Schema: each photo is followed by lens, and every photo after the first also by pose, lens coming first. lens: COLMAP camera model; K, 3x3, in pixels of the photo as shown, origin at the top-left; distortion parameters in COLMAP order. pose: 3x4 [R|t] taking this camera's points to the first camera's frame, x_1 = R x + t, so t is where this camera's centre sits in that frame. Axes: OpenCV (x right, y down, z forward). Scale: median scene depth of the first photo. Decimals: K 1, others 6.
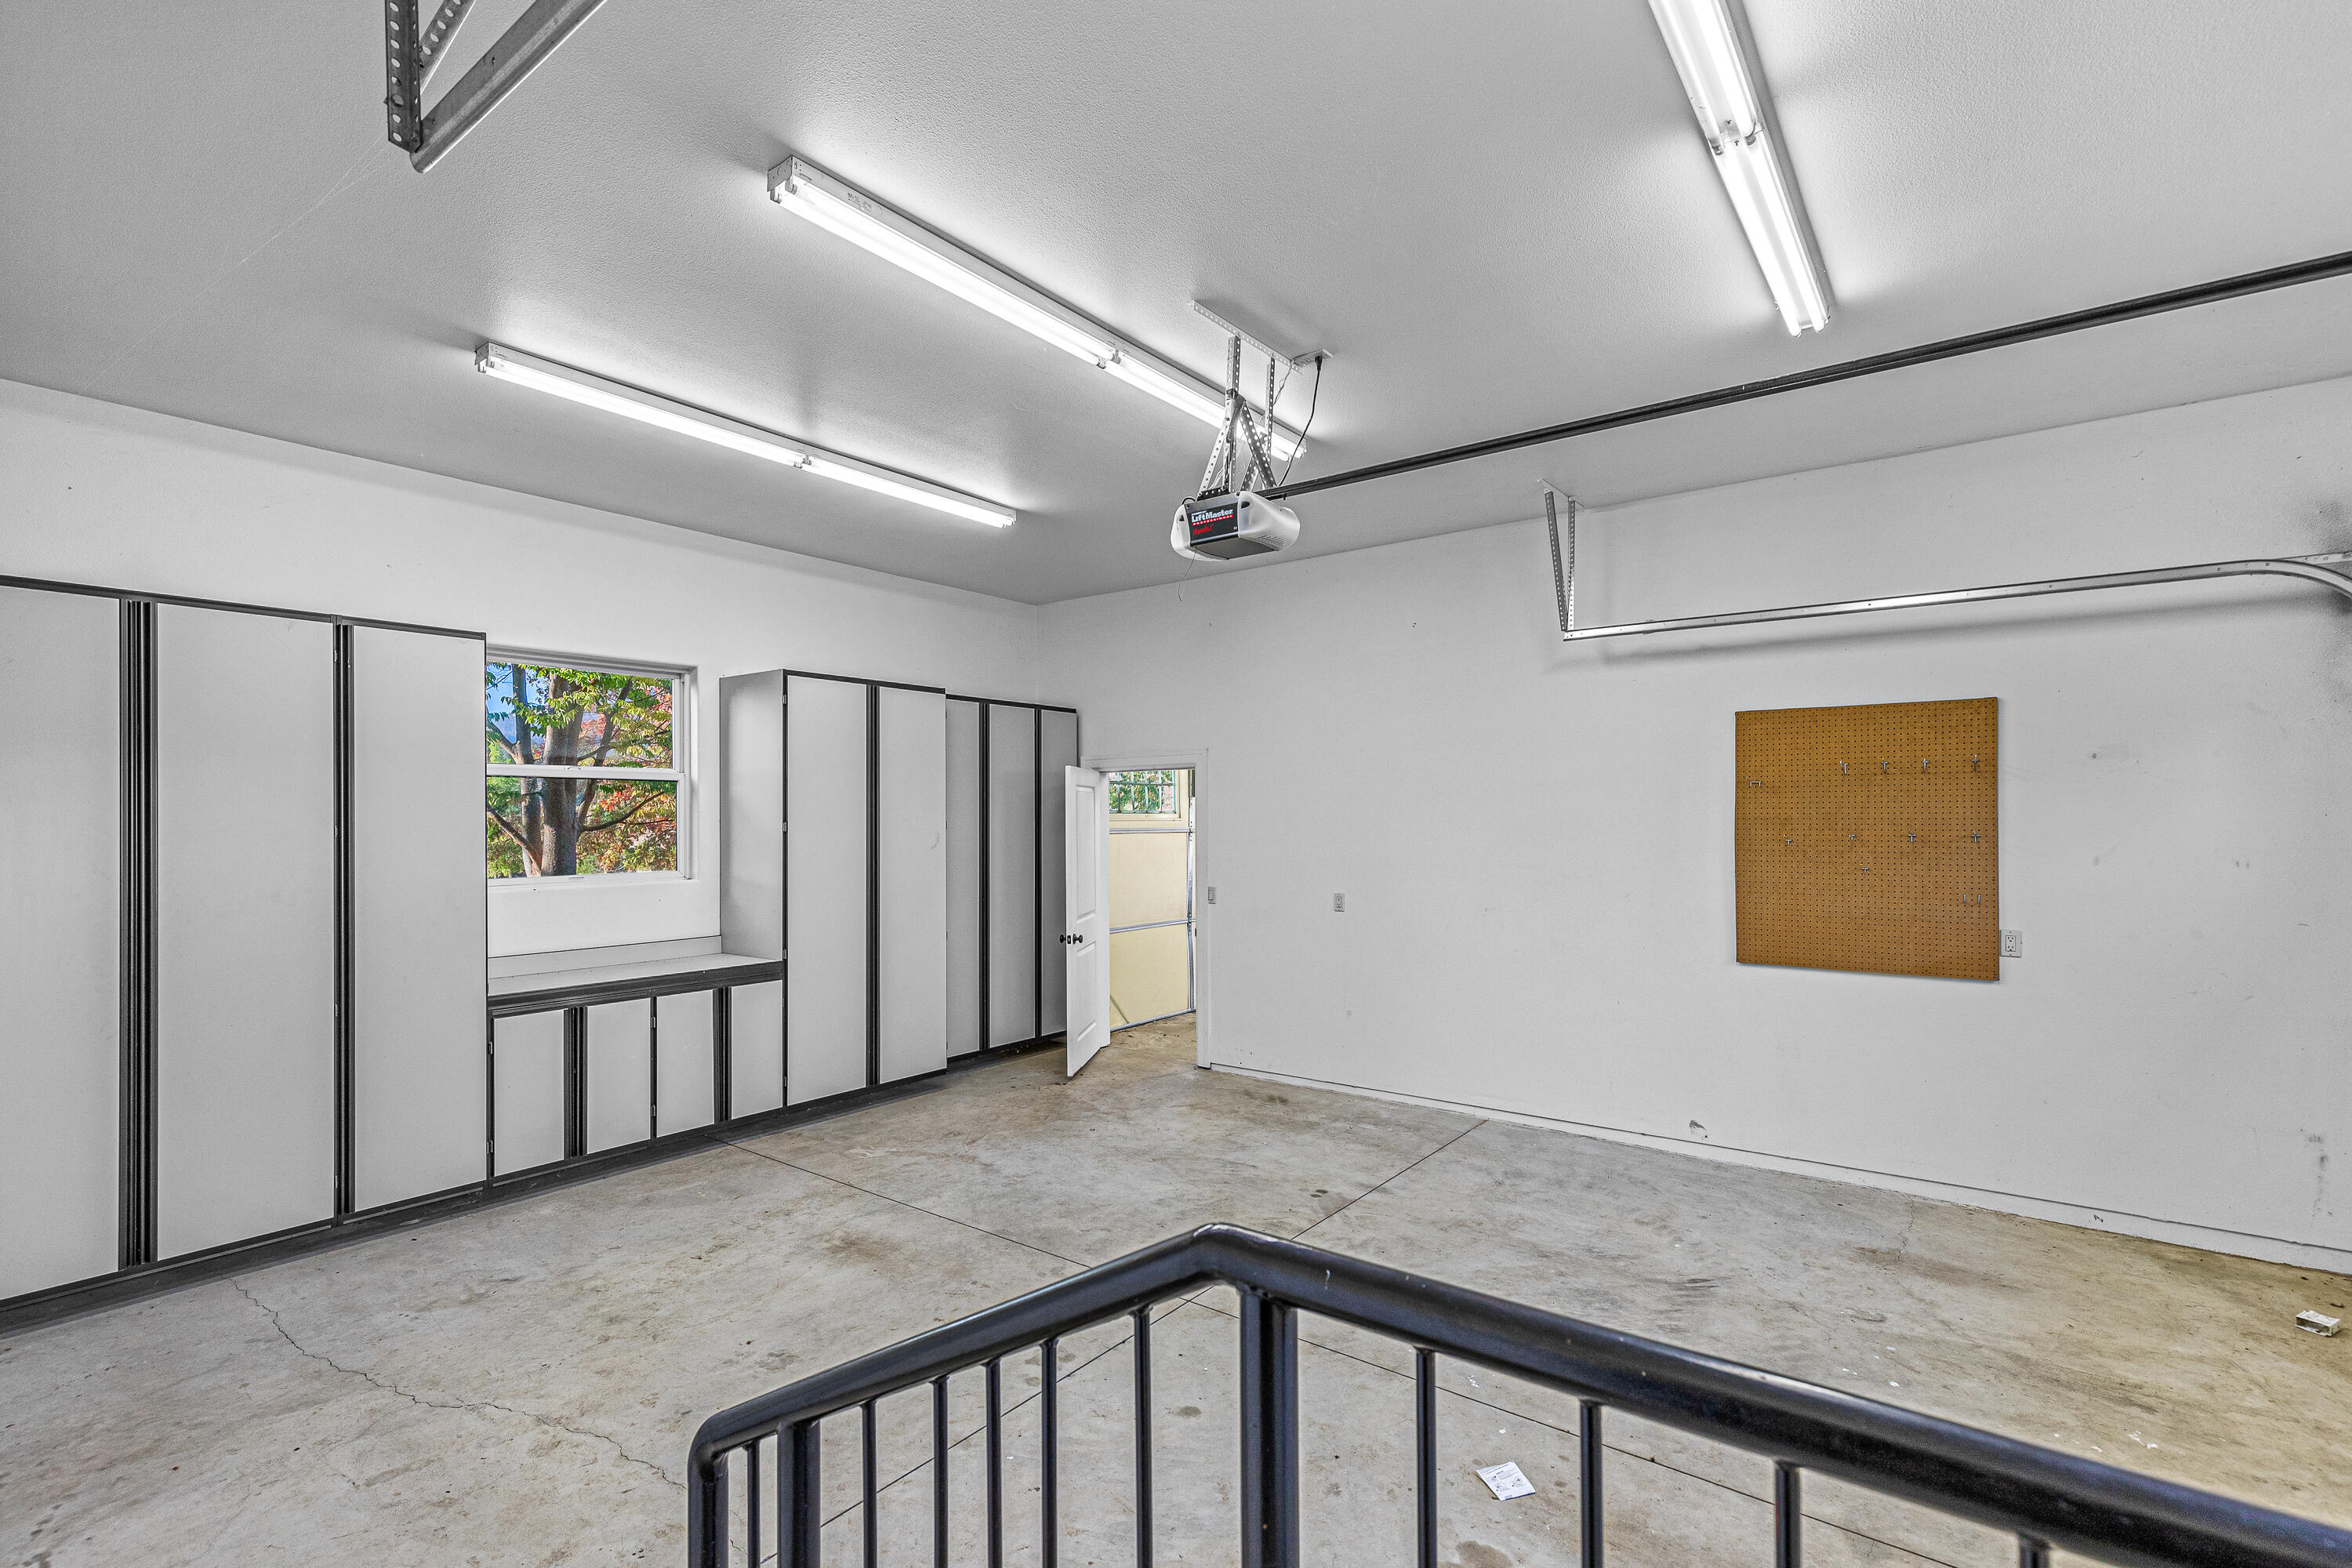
lens RADIAL K [[1066.7, 0, 1185.6], [0, 1066.7, 802.8], [0, 0, 1]] dist [0.008666, 0.000101]
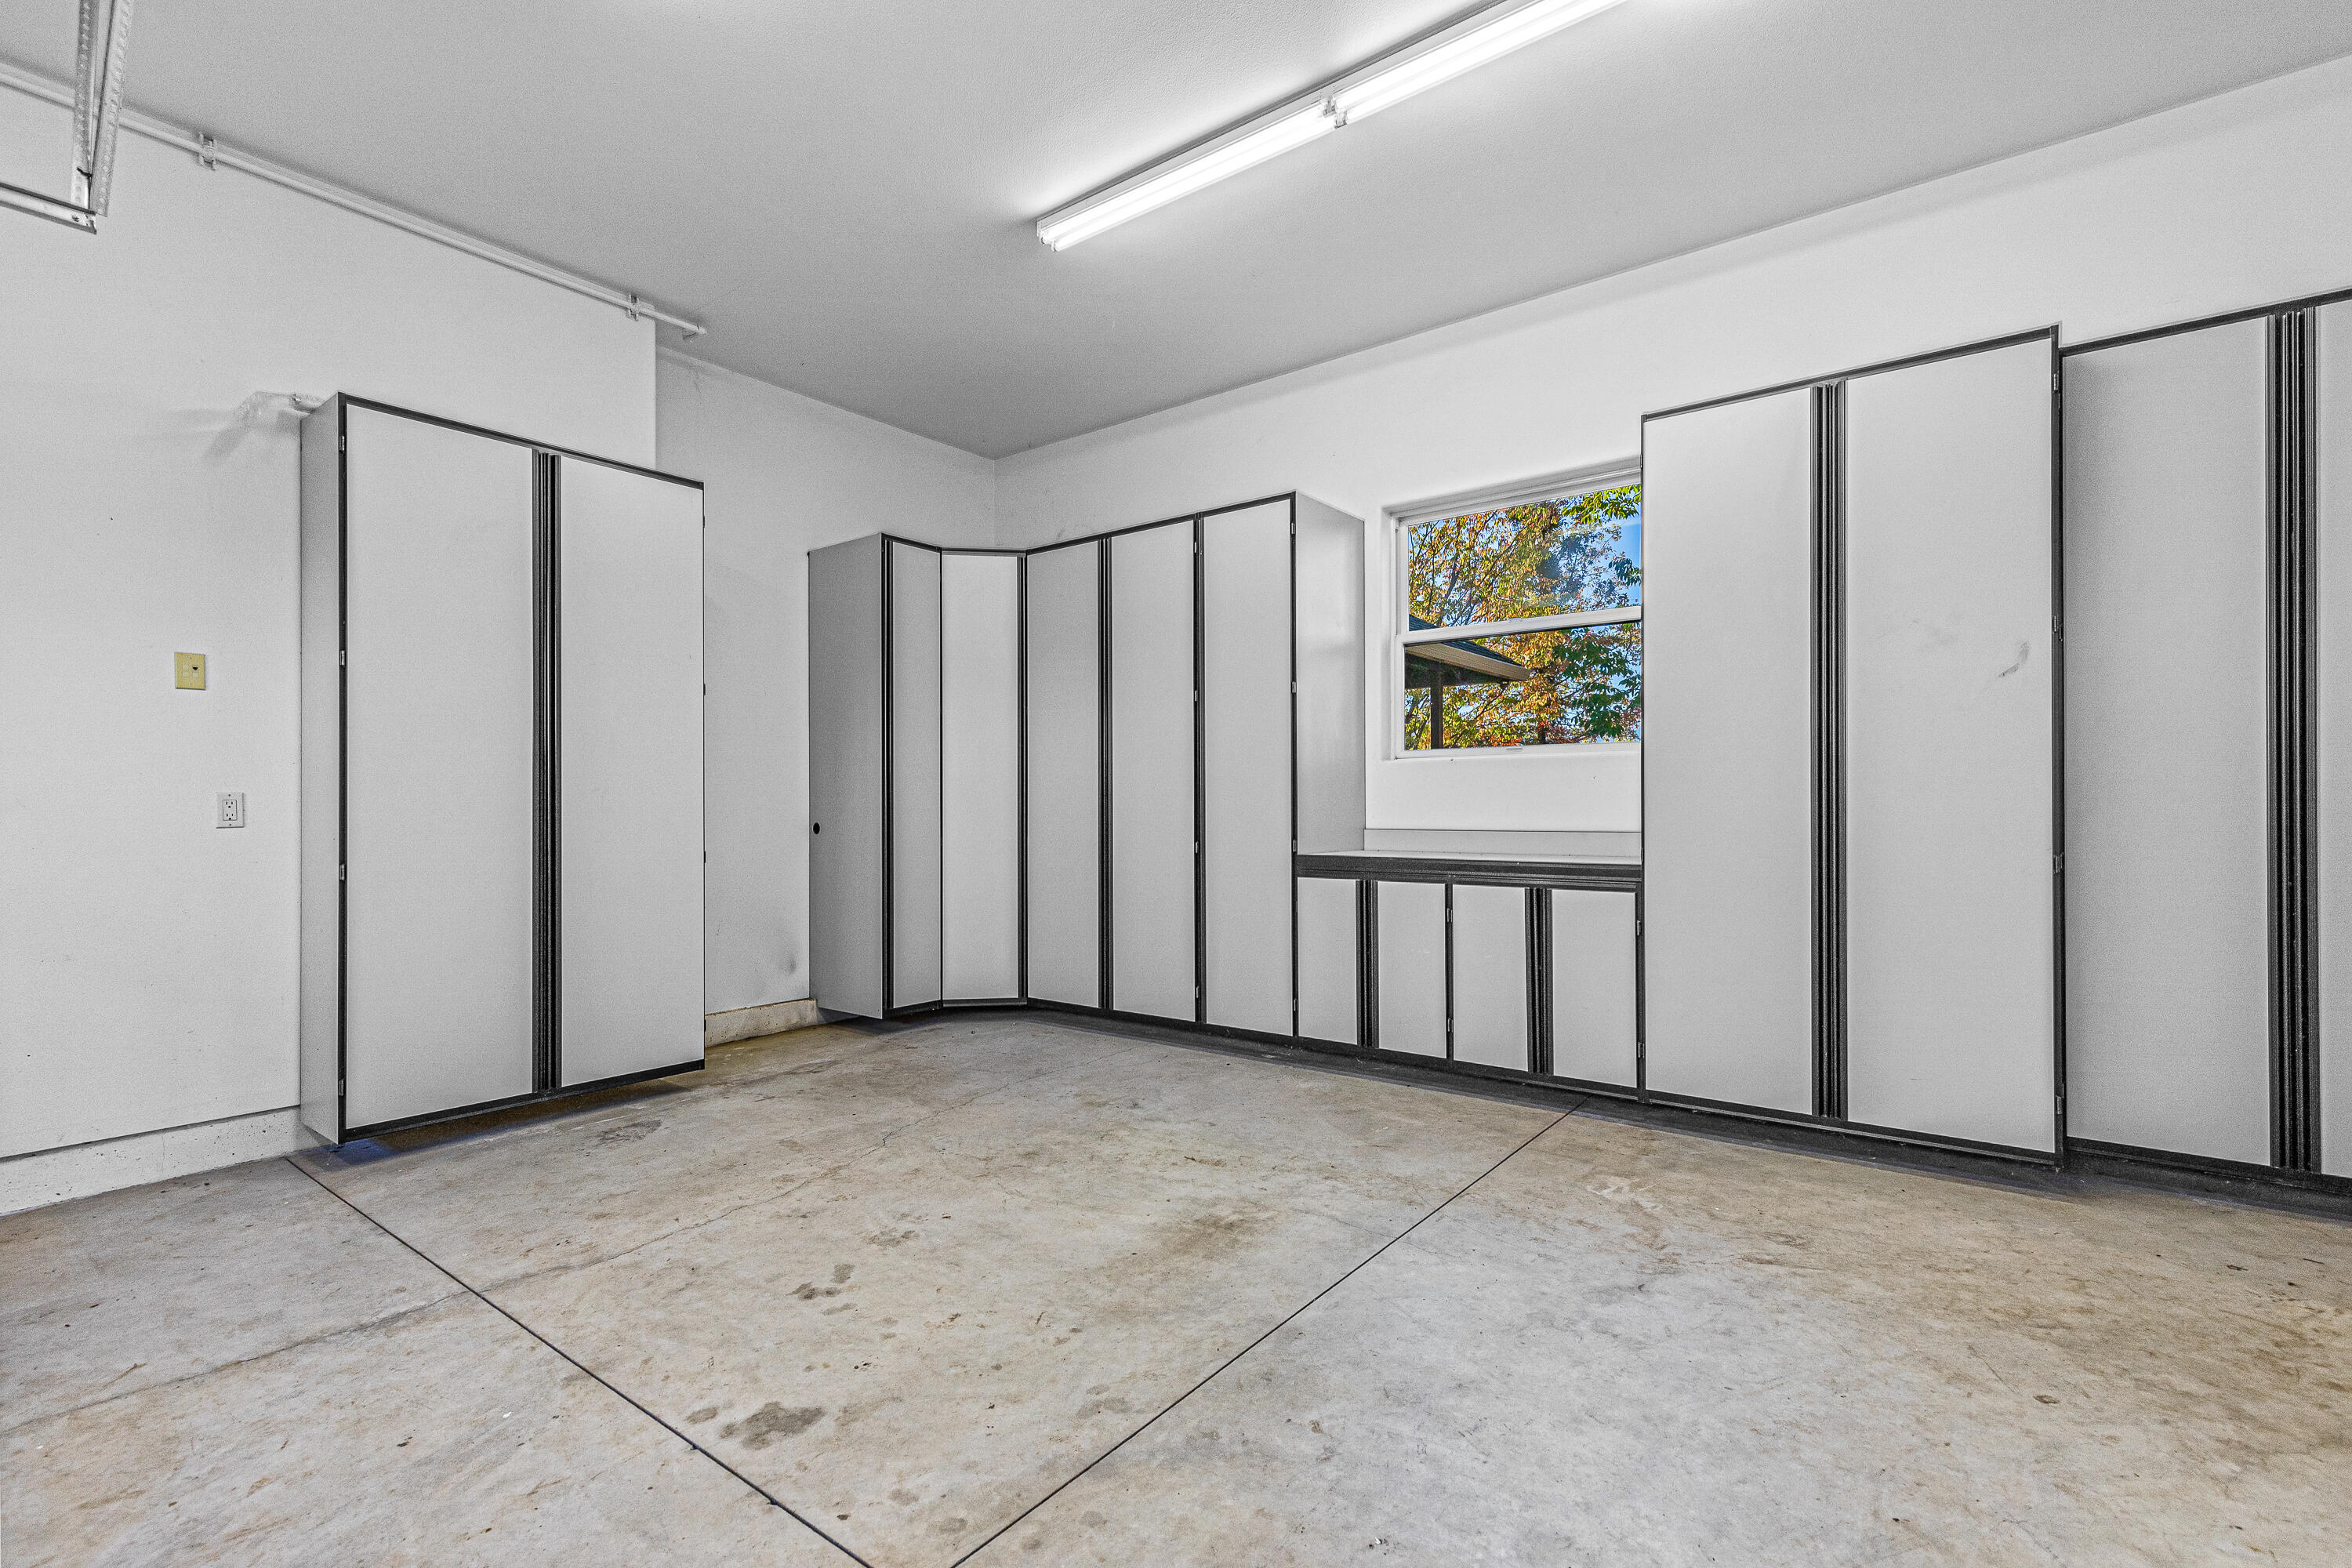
lens RADIAL K [[1066.7, 0, 1183.9], [0, 1066.7, 790.6], [0, 0, 1]] dist [0.008666, 0.000101]
pose [[-0.002968, -0.004933, -0.999983, 0.313997], [0.018125, 0.999823, -0.004986, 0.114562], [0.999831, -0.018139, -0.002878, 0.823726]]
